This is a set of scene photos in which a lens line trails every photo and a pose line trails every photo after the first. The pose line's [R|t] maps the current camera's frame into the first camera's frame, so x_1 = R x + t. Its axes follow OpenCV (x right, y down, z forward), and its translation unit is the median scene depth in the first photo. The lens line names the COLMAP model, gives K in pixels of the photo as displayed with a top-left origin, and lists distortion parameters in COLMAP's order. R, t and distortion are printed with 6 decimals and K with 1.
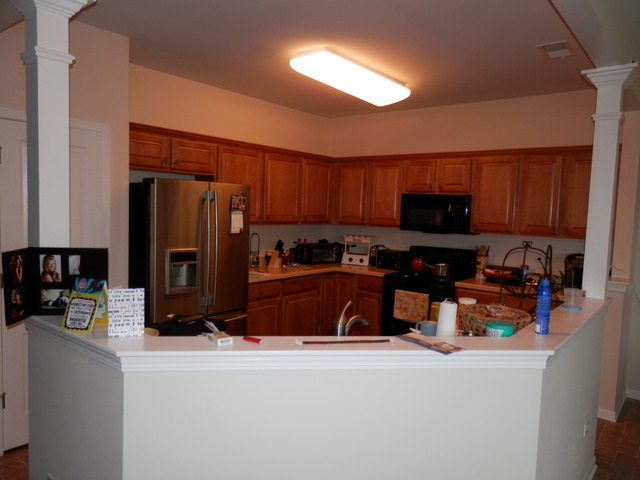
lens RADIAL K [[472.0, 0, 320.0], [0, 472.0, 240.0], [0, 0, 1]] dist [-0.063036, 0.161421]
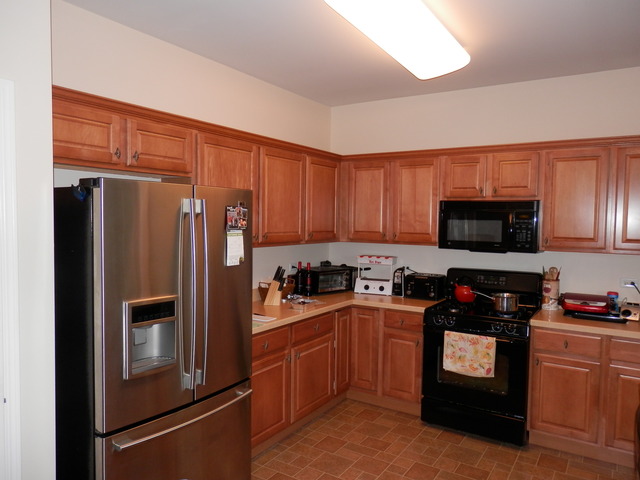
lens RADIAL K [[472.0, 0, 320.0], [0, 472.0, 240.0], [0, 0, 1]] dist [-0.063036, 0.161421]
pose [[0.994873, -0.023597, 0.098338, -0.099095], [0.025630, 0.999482, -0.019458, -0.026439], [-0.097828, 0.021879, 0.994963, 0.281170]]
